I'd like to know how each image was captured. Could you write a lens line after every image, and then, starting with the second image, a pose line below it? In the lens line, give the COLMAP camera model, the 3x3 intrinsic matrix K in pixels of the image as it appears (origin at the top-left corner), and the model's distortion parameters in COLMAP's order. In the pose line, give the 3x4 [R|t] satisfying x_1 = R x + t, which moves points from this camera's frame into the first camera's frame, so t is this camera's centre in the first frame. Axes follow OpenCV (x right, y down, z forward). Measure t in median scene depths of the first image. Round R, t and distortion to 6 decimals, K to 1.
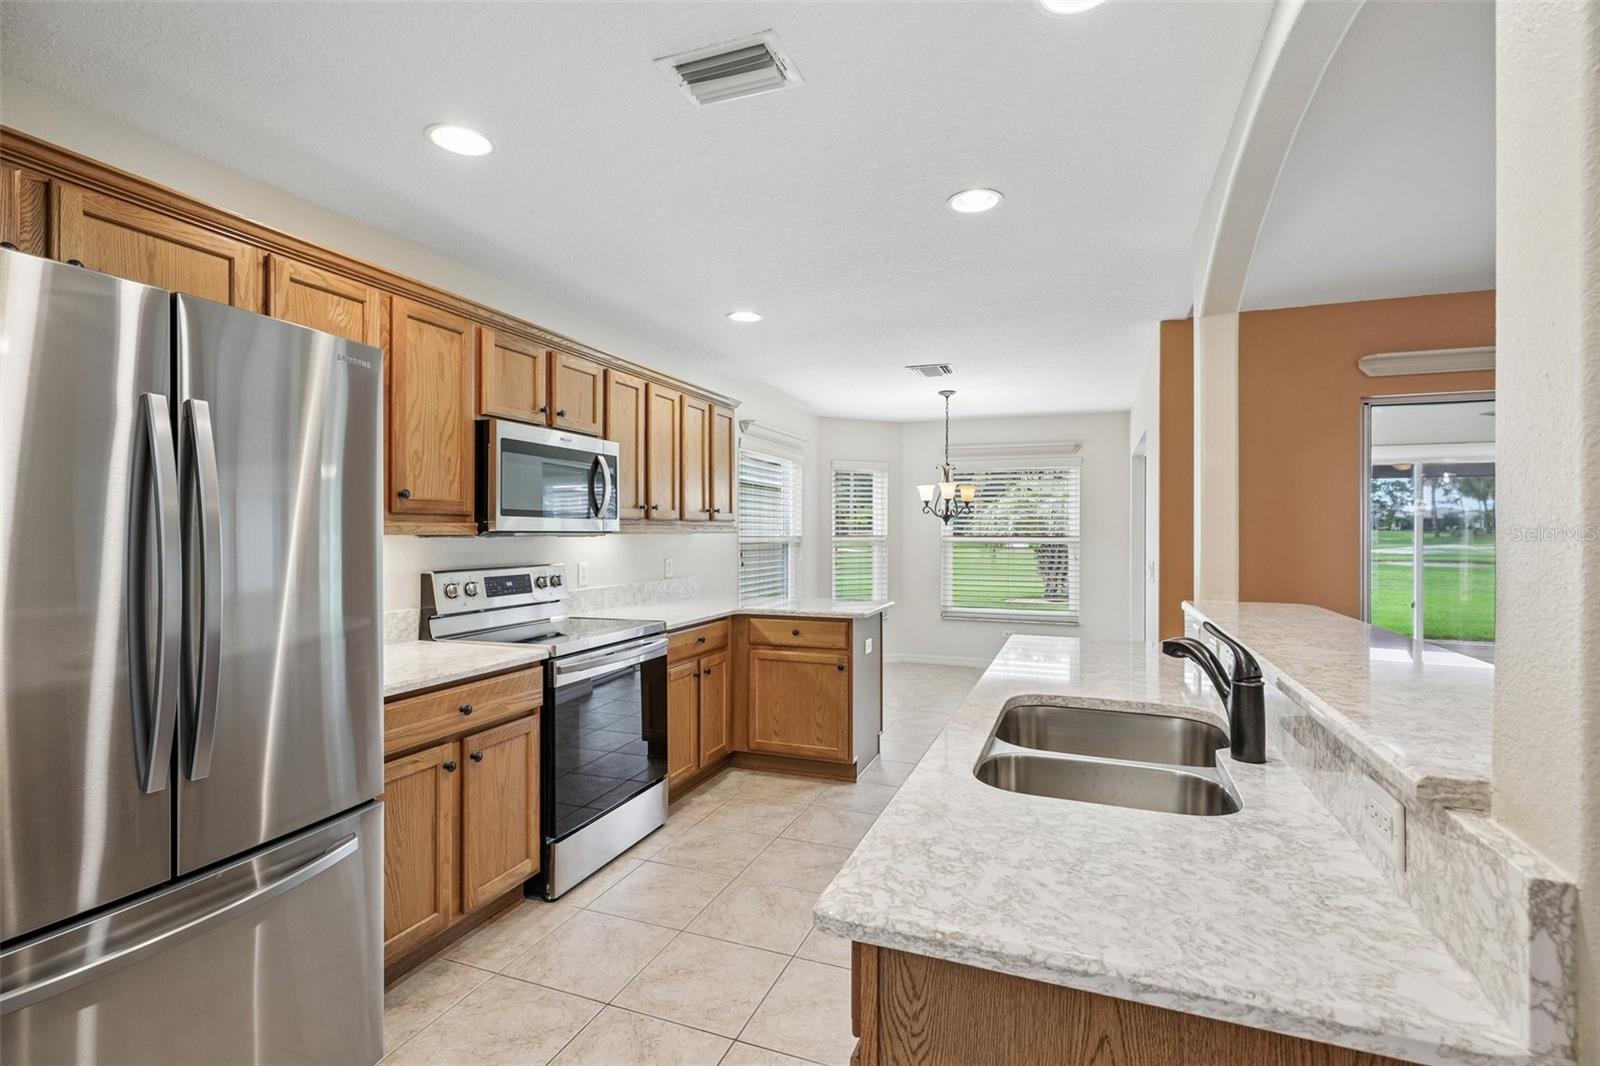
lens RADIAL K [[729.1, 0, 805.8], [0, 729.1, 530.7], [0, 0, 1]] dist [0.000158, 0.000036]
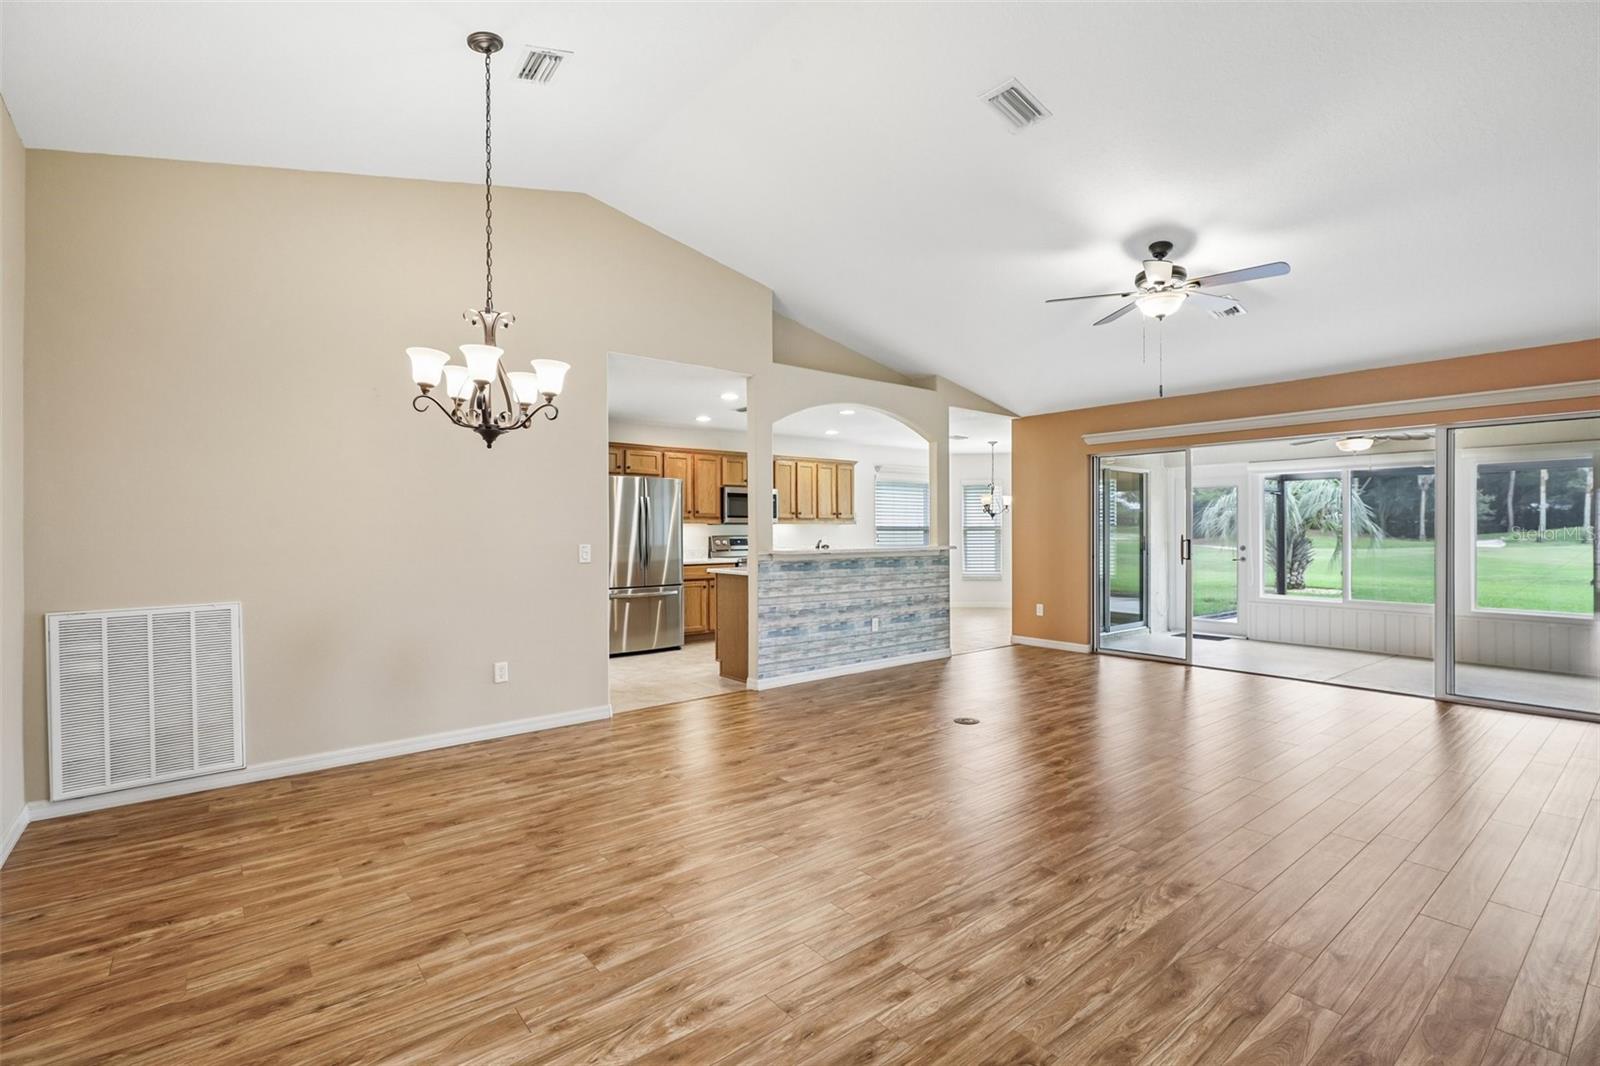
lens RADIAL K [[732.8, 0, 807.5], [0, 732.8, 533.7], [0, 0, 1]] dist [0.001568, 0.000123]
pose [[0.869991, -0.002431, -0.493062, 1.118884], [0.005380, 0.999975, 0.004562, 0.027616], [0.493039, -0.006621, 0.869982, -1.222113]]
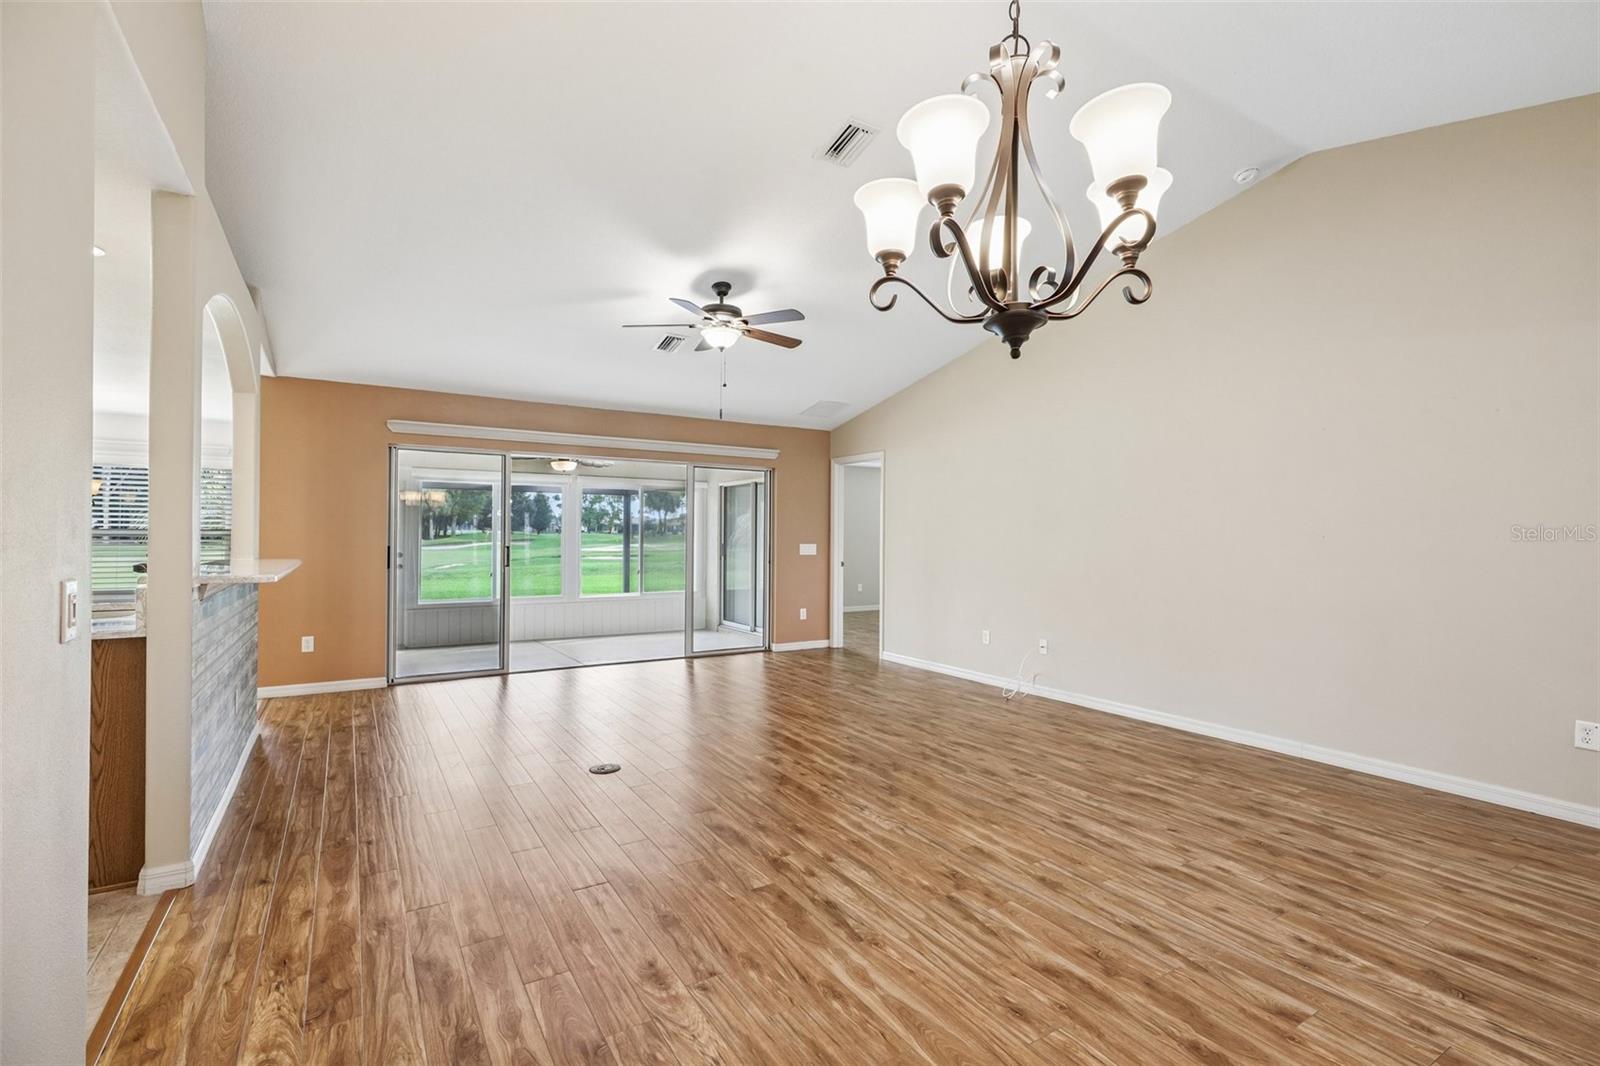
lens RADIAL K [[732.8, 0, 807.5], [0, 732.8, 533.7], [0, 0, 1]] dist [0.001568, 0.000123]
pose [[0.597574, 0.003359, 0.801806, -0.014090], [-0.003578, 0.999992, -0.001523, 0.025699], [-0.801805, -0.001958, 0.597582, -0.806207]]
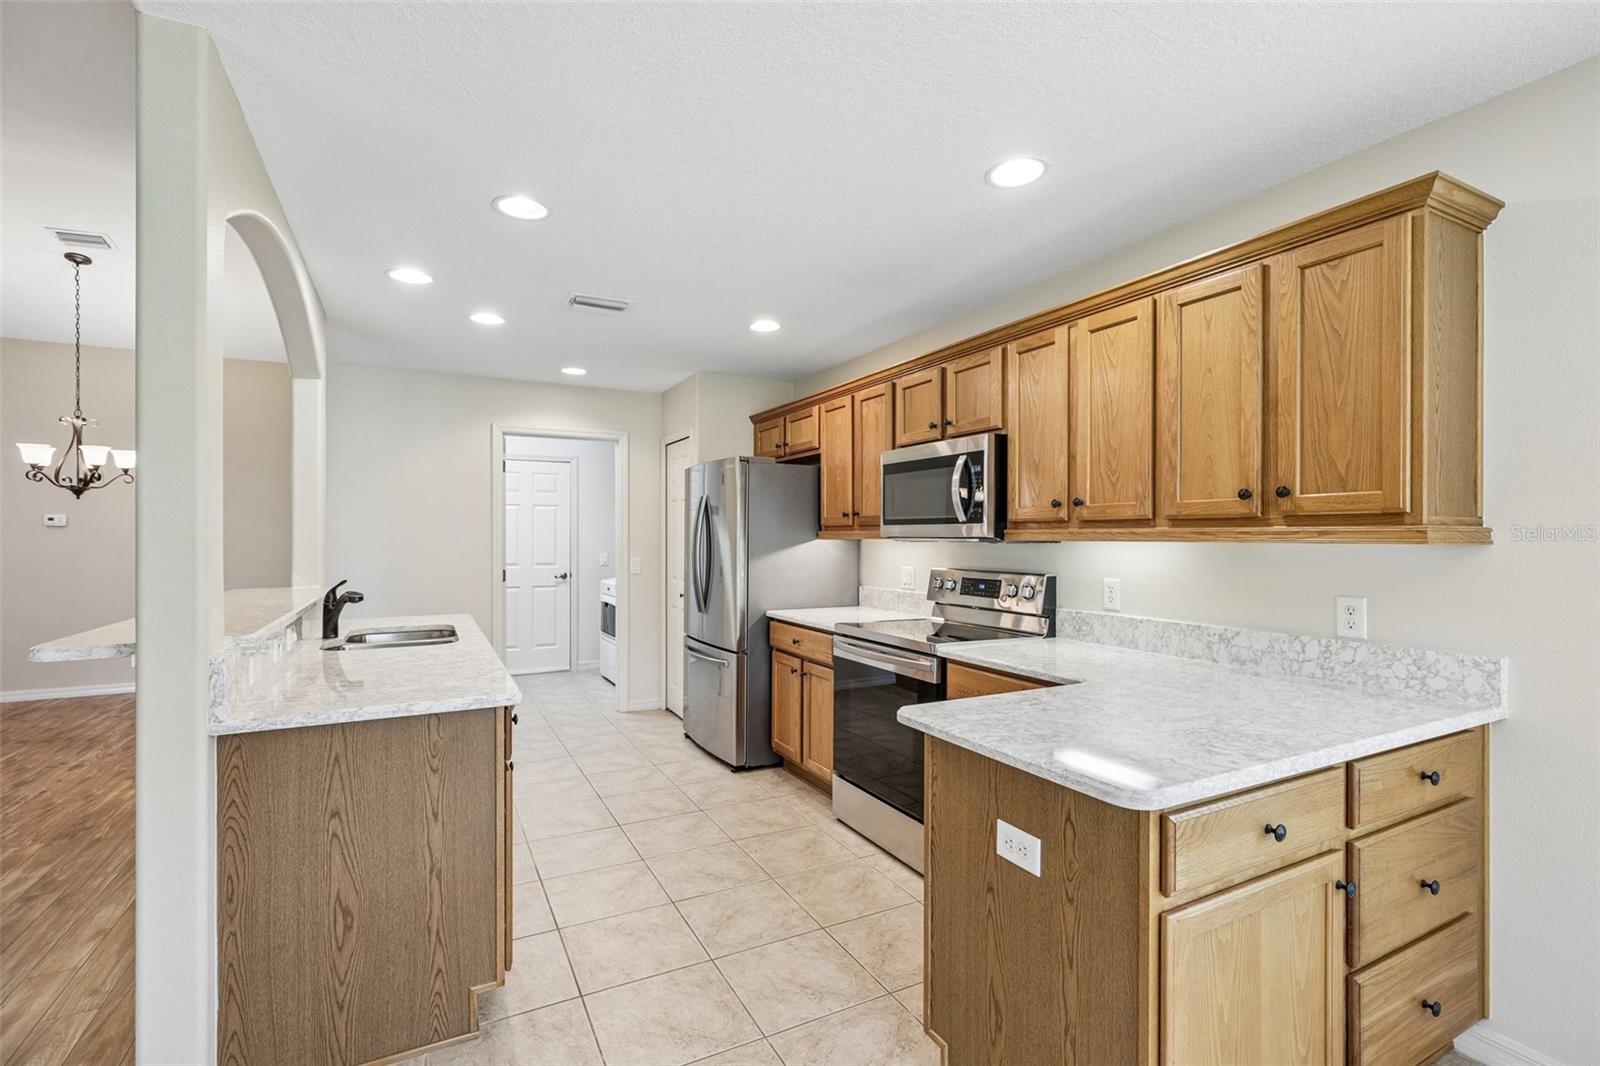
lens RADIAL K [[729.1, 0, 805.8], [0, 729.1, 530.7], [0, 0, 1]] dist [0.000158, 0.000036]
pose [[-0.654213, -0.007537, -0.756273, 0.518786], [-0.002491, 0.999966, -0.007810, 0.000389], [0.756306, -0.003226, -0.654210, 1.370221]]
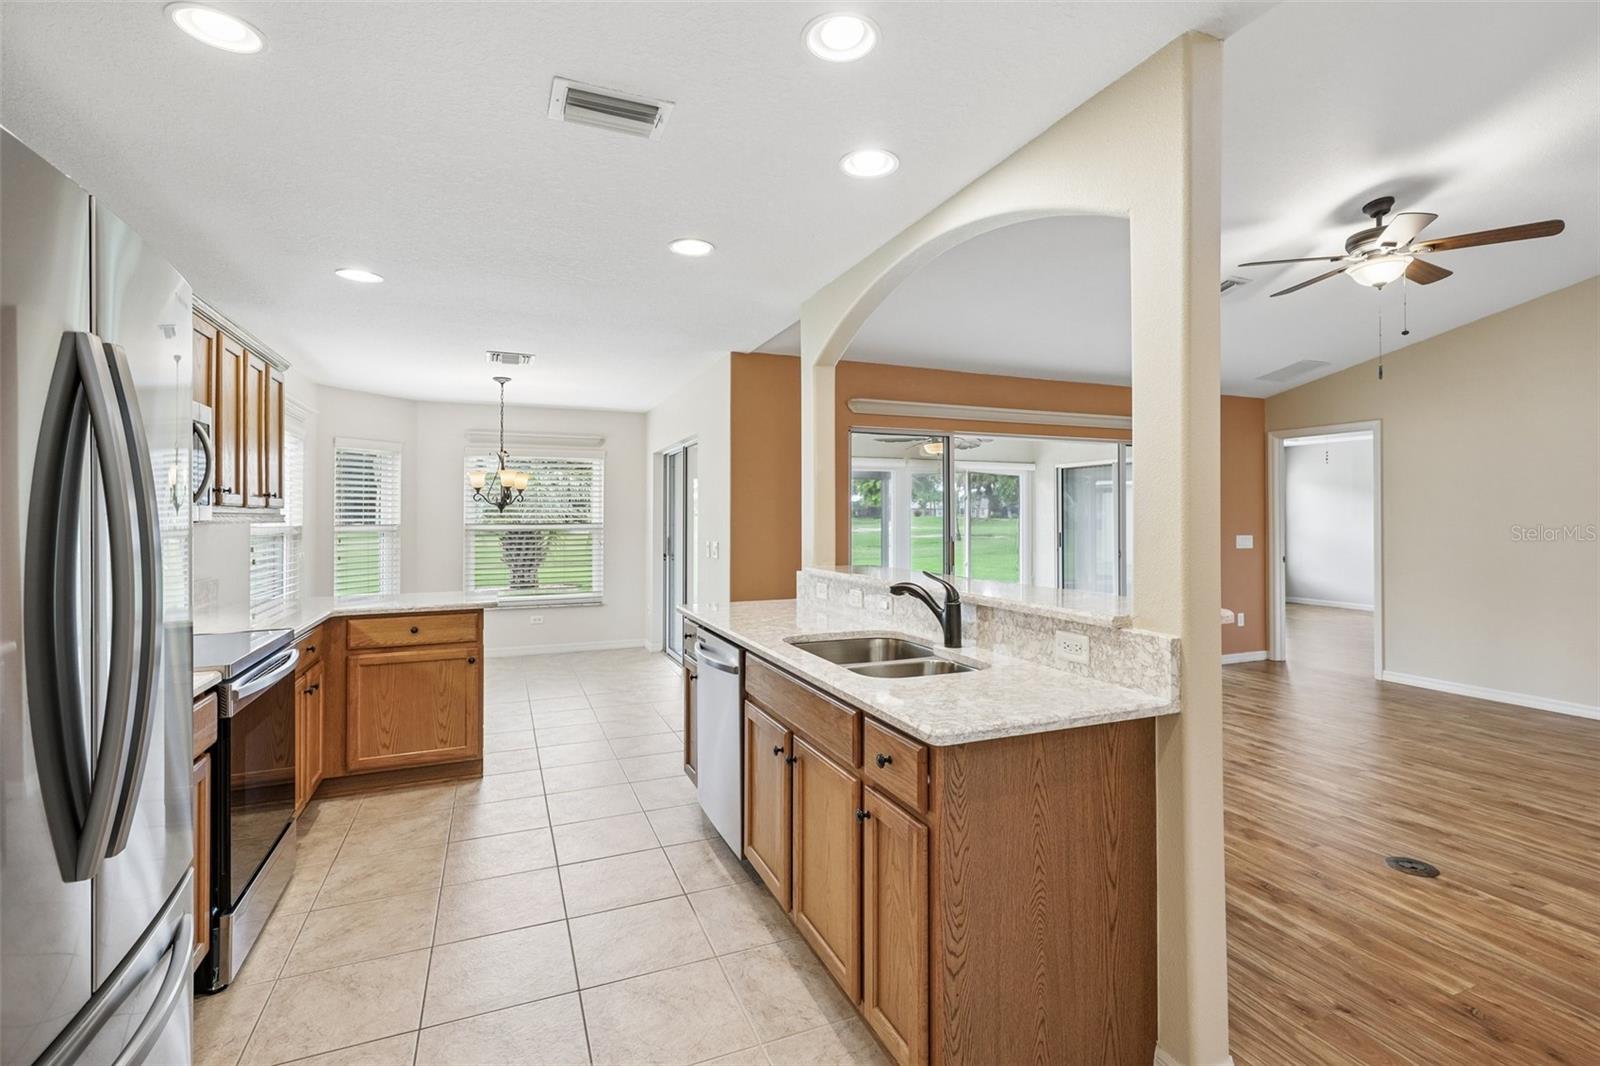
lens RADIAL K [[738.8, 0, 805.7], [0, 738.8, 512.5], [0, 0, 1]] dist [0.001771, 0.000378]
pose [[0.720344, 0.000299, 0.693617, -0.337661], [0.005031, 0.999971, -0.005656, -0.000572], [-0.693598, 0.007564, 0.720322, -0.013691]]
